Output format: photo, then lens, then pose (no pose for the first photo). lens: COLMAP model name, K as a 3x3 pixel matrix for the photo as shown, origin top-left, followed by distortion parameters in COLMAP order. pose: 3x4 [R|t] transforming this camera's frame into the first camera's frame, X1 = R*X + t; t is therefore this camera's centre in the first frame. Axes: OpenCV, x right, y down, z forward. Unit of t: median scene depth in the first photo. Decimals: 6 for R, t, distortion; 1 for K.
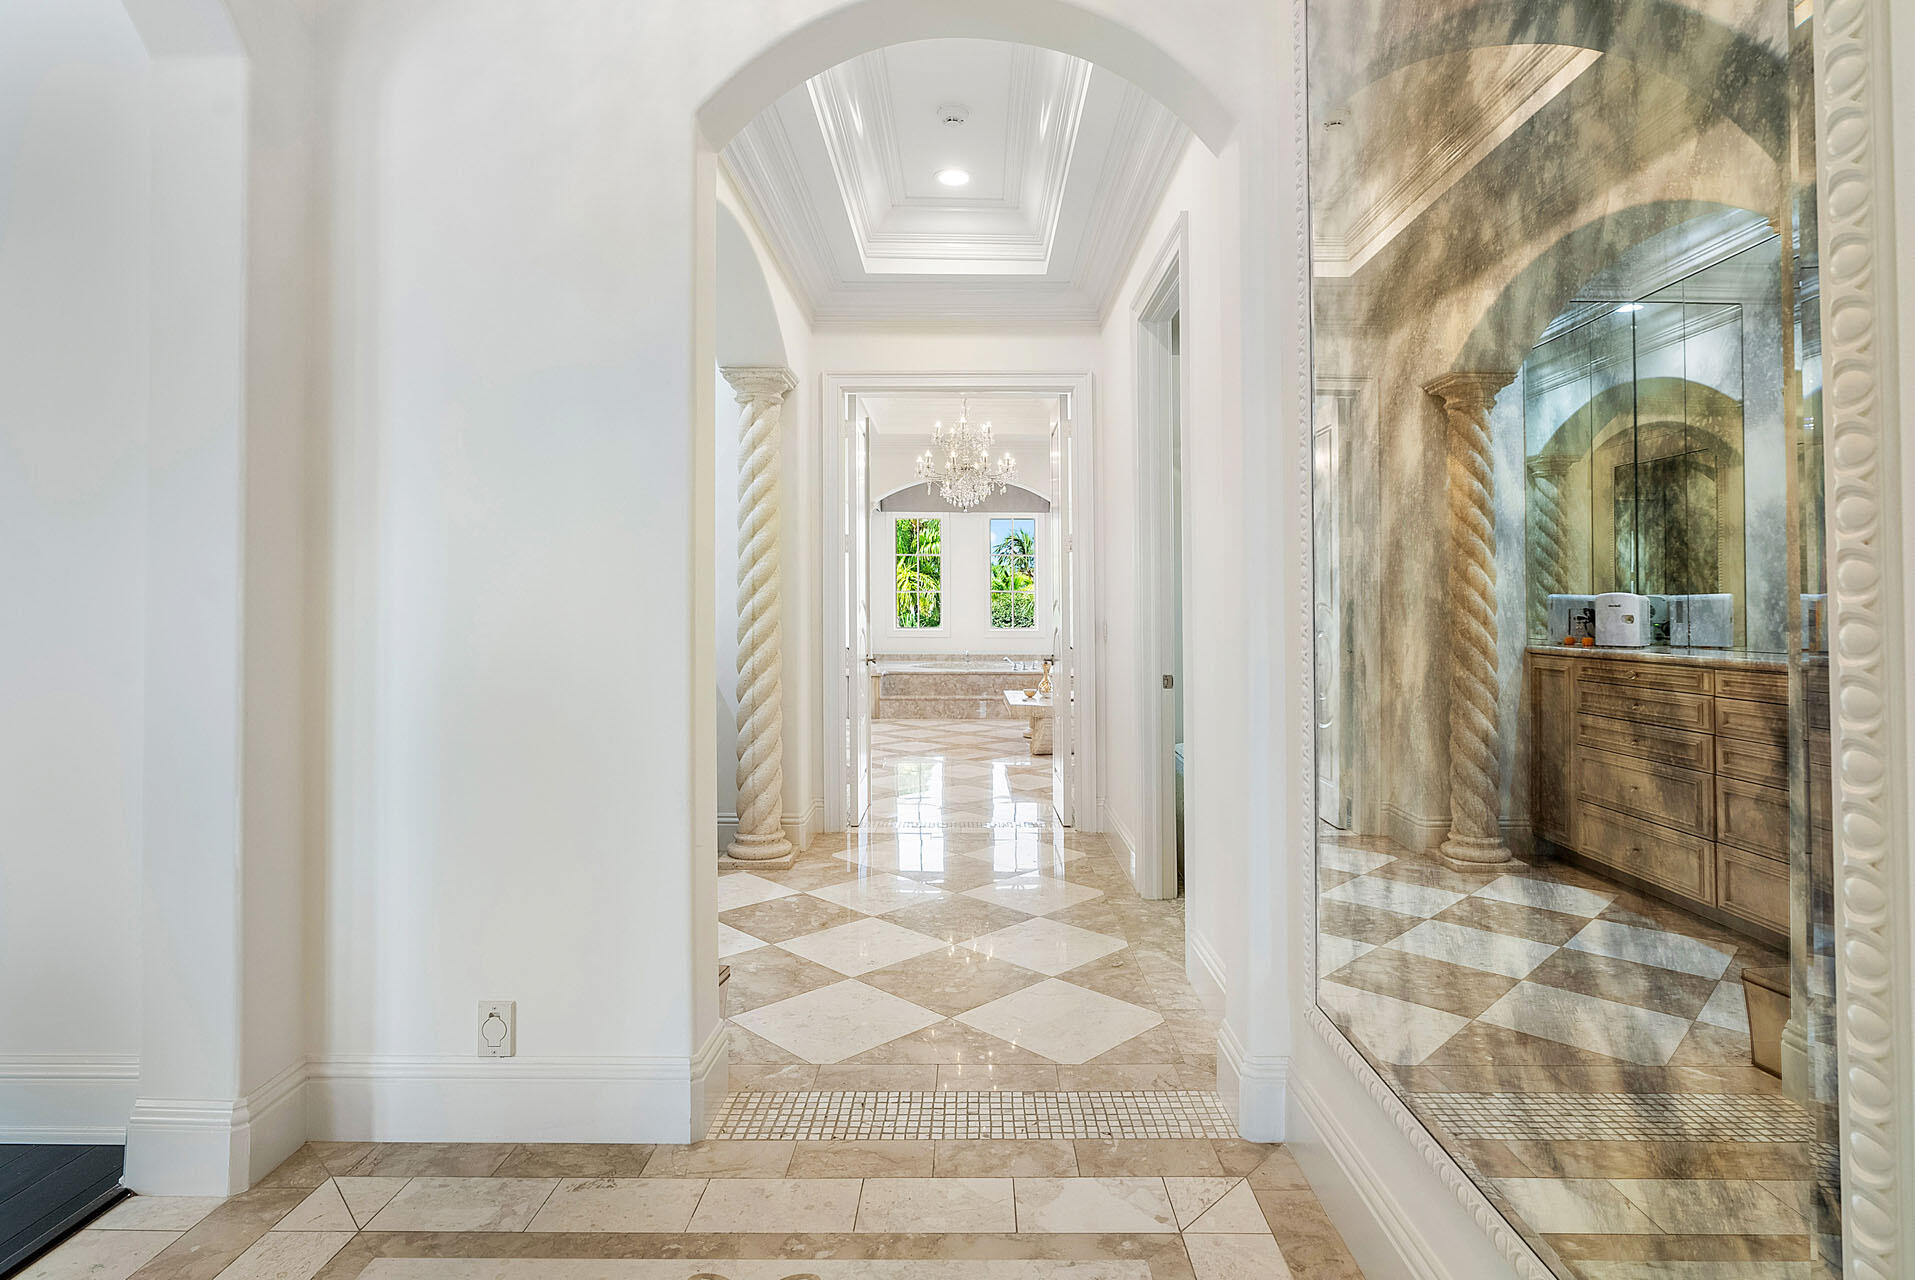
lens RADIAL K [[909.6, 0, 962.7], [0, 909.6, 609.3], [0, 0, 1]] dist [-0.000012, -0.000003]
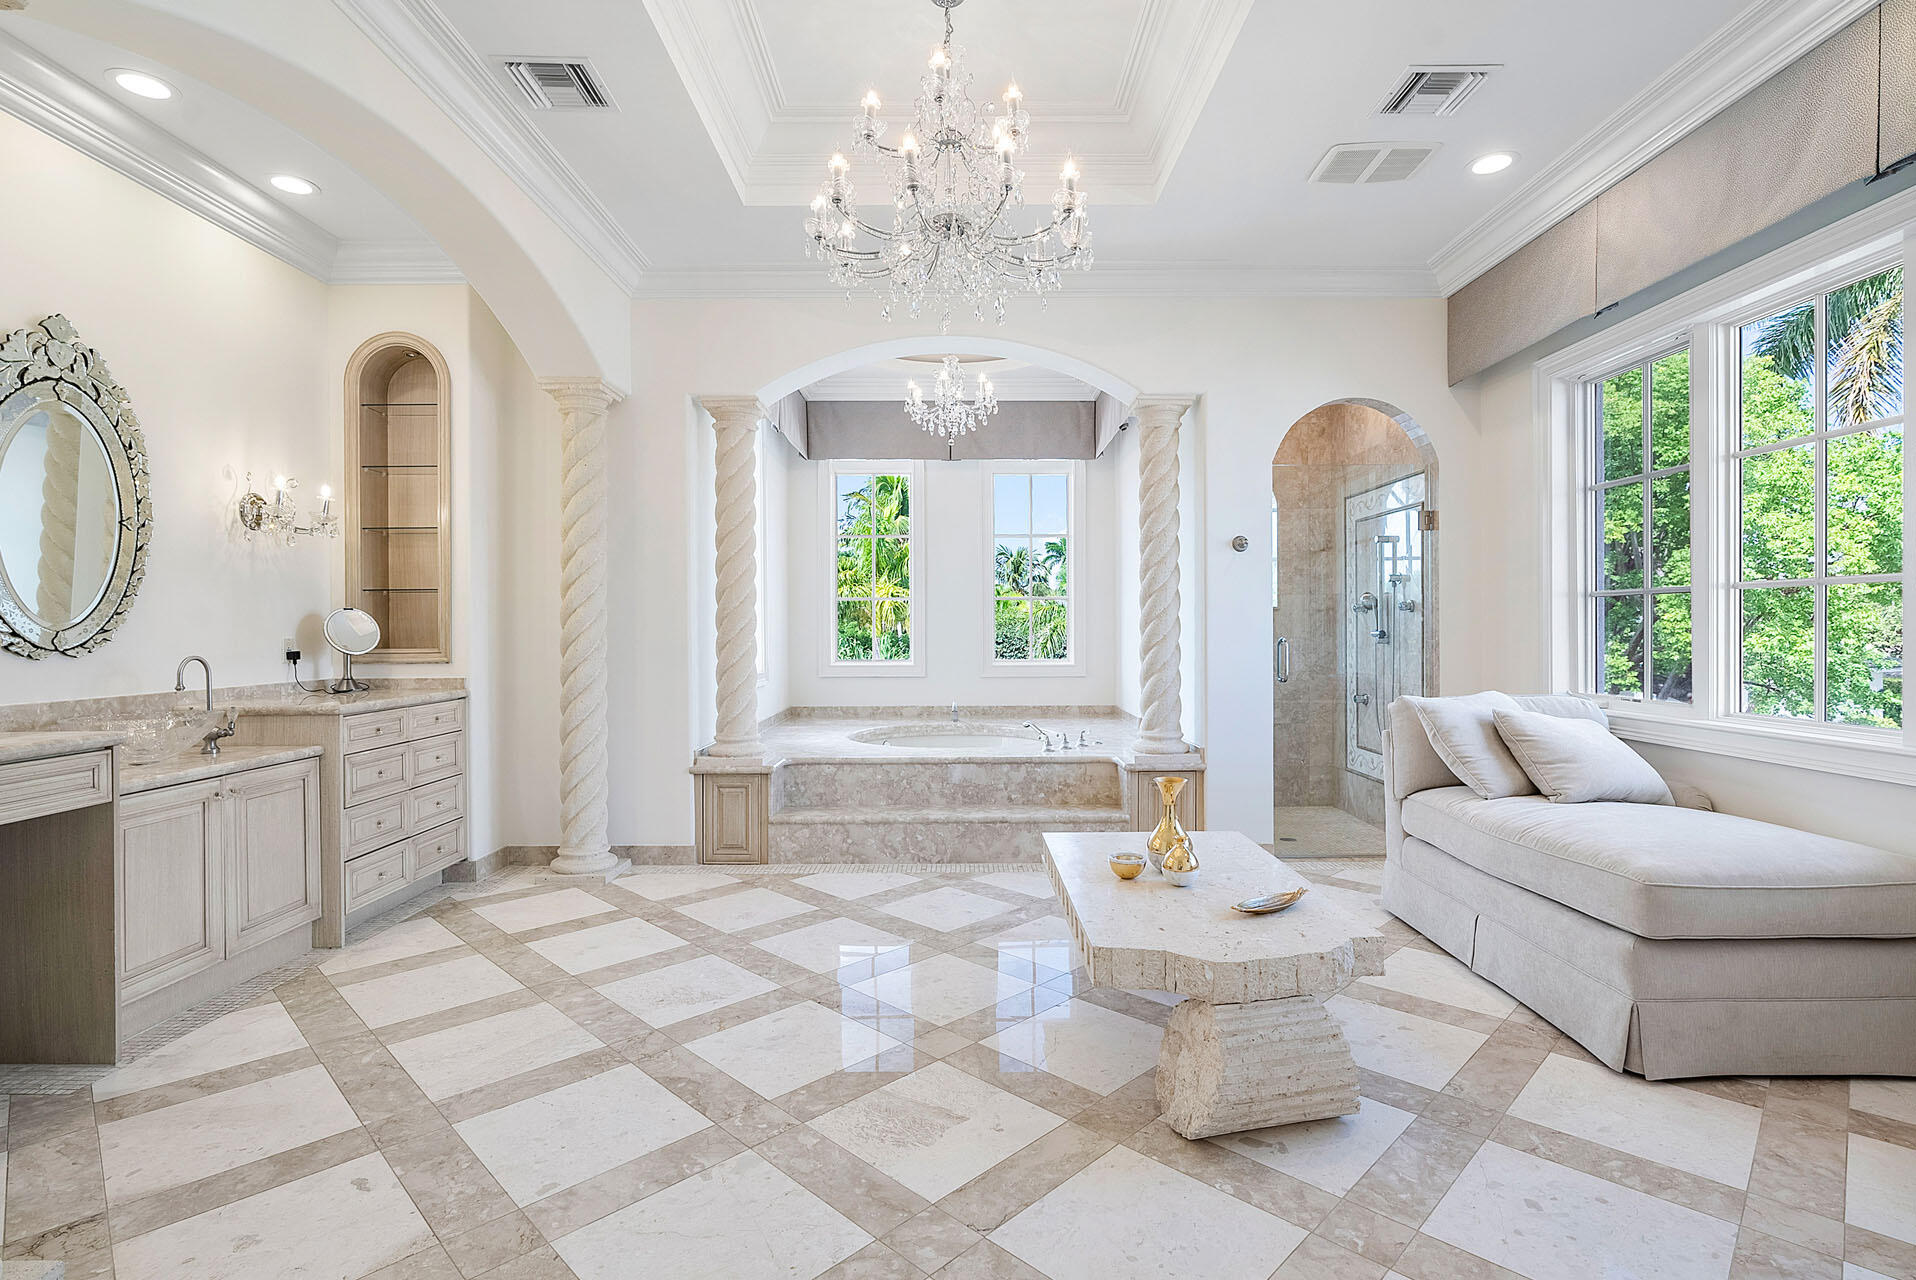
lens RADIAL K [[885.9, 0, 958.0], [0, 885.9, 640.0], [0, 0, 1]] dist [-0.000240, 0.000022]
pose [[0.999900, -0.010823, 0.009098, 0.004058], [0.010733, 0.999894, 0.009801, -0.000022], [-0.009204, -0.009702, 0.999911, 0.512924]]
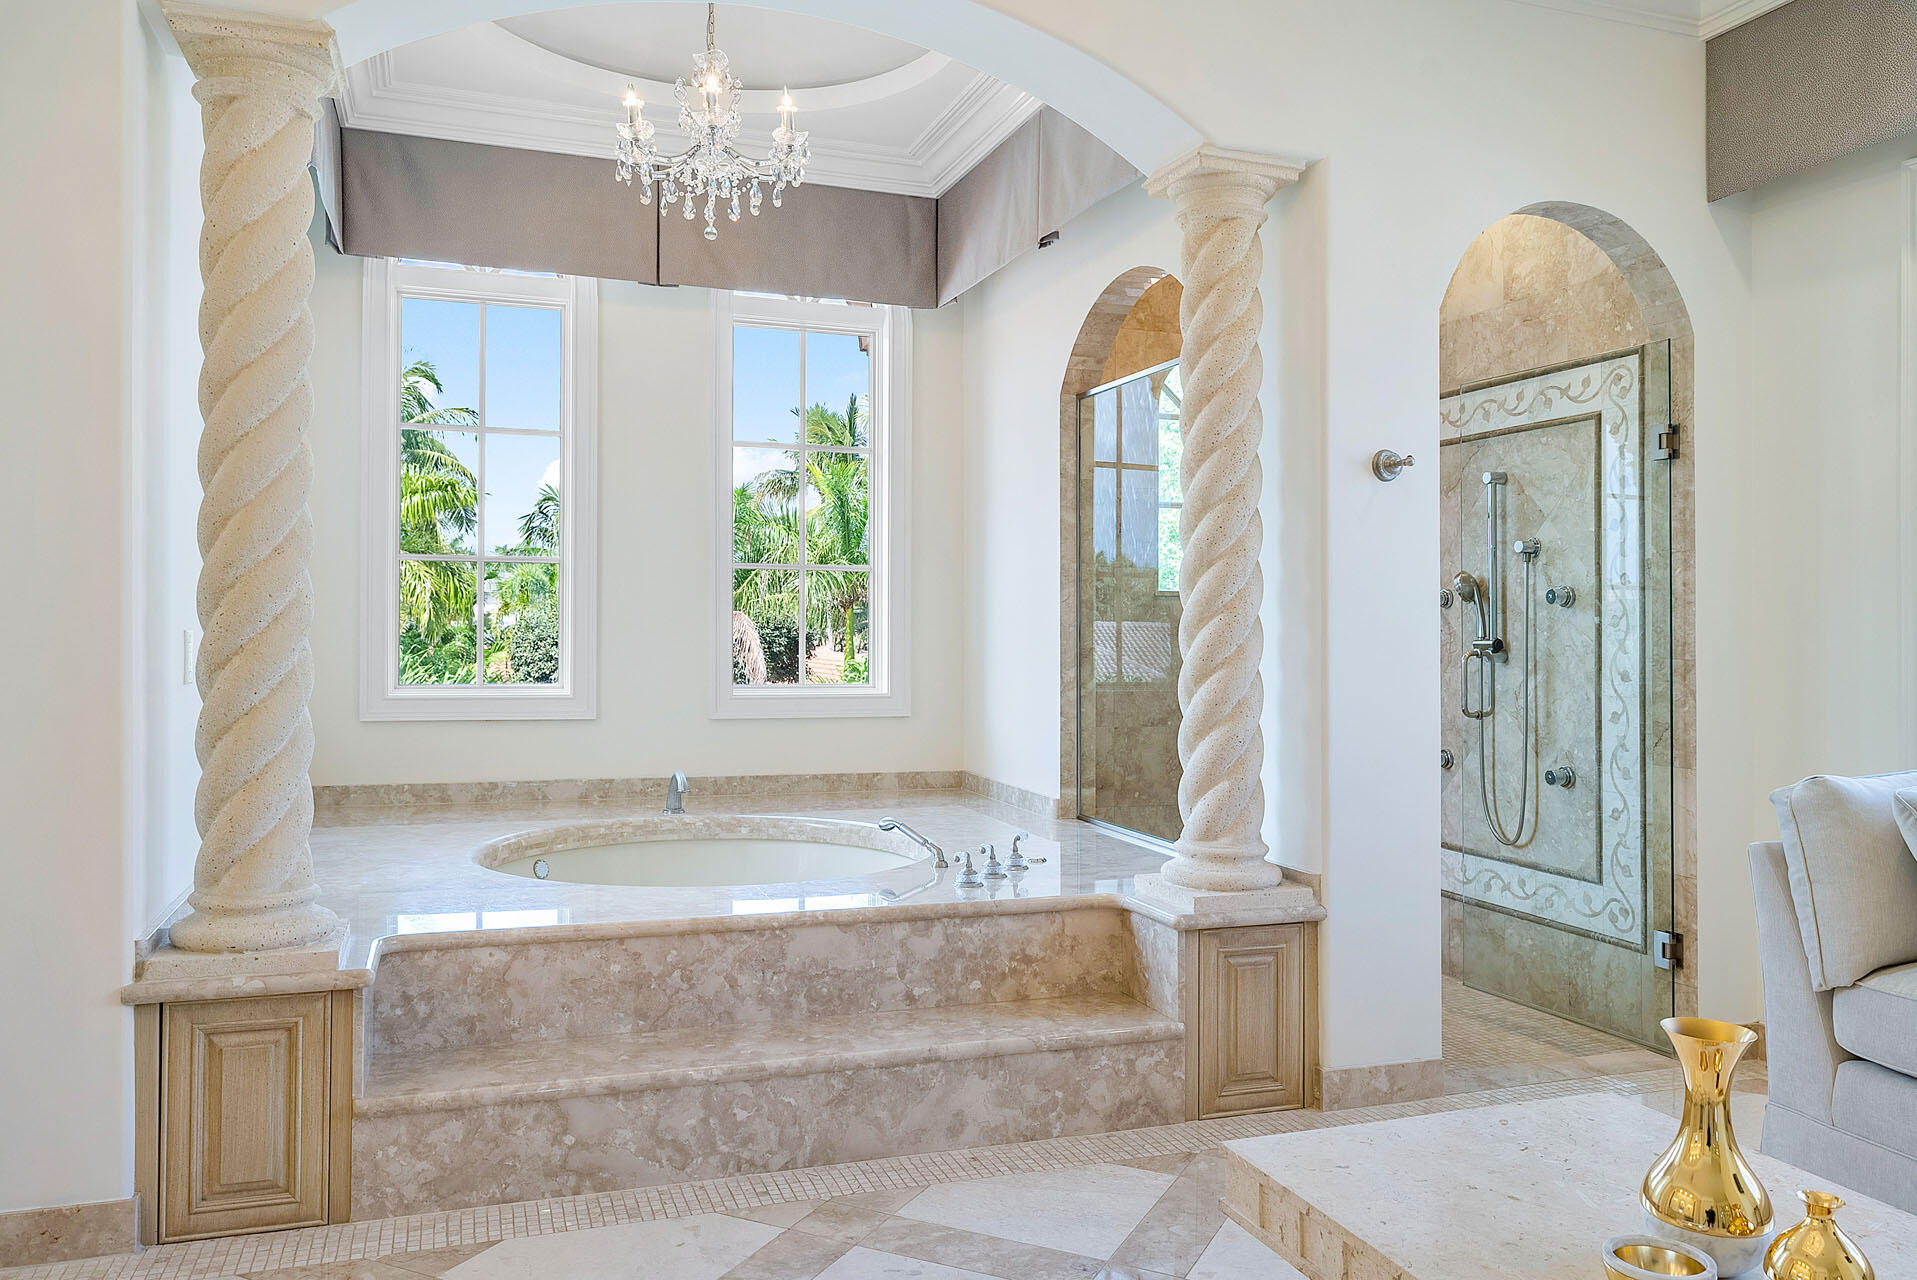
lens RADIAL K [[1378.6, 0, 958.5], [0, 1378.6, 640.0], [0, 0, 1]] dist [0.001427, -0.002334]
pose [[0.938556, 0.001343, 0.345124, -0.069689], [-0.003963, 0.999968, 0.006888, -0.000236], [-0.345104, -0.007832, 0.938532, 0.663520]]
